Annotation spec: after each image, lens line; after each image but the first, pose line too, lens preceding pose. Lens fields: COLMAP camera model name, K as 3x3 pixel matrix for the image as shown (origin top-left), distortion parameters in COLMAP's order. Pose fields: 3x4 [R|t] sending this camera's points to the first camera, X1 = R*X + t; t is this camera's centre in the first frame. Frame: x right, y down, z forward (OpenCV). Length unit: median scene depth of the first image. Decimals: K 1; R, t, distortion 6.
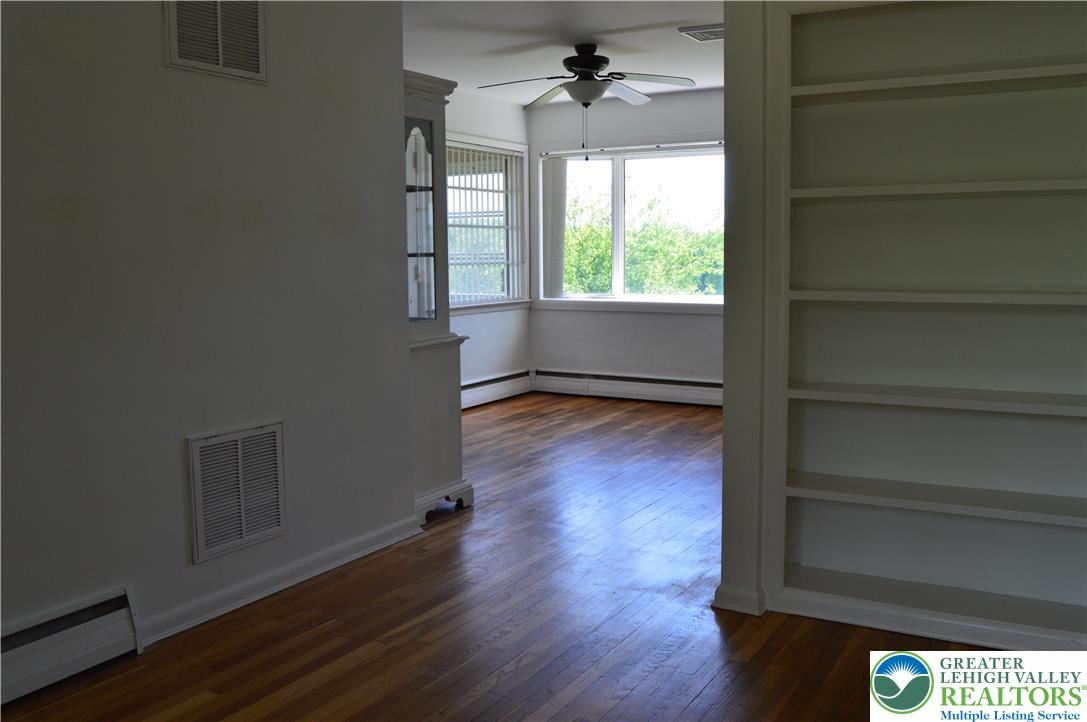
lens RADIAL K [[940.0, 0, 543.5], [0, 940.0, 361.0], [0, 0, 1]] dist [-0.069699, 0.007522]
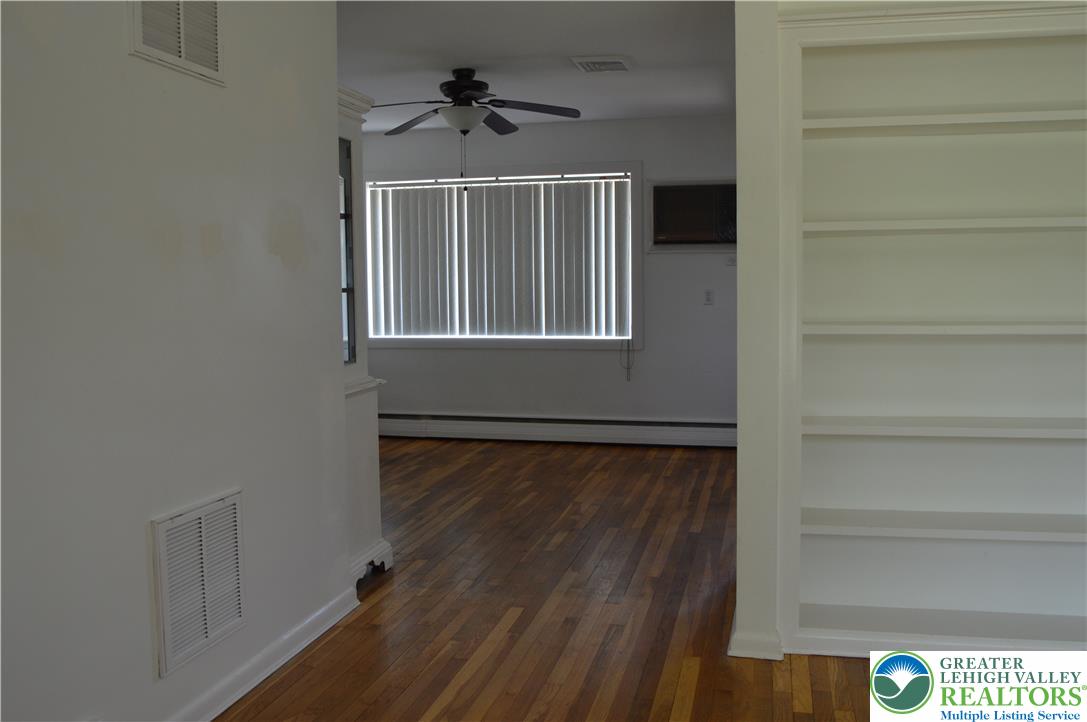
lens RADIAL K [[940.0, 0, 543.5], [0, 940.0, 361.0], [0, 0, 1]] dist [-0.069699, 0.007522]
pose [[0.956903, -0.024558, 0.289367, -0.274567], [0.035282, 0.998868, -0.031902, -0.014915], [-0.288256, 0.040737, 0.956687, 0.133932]]
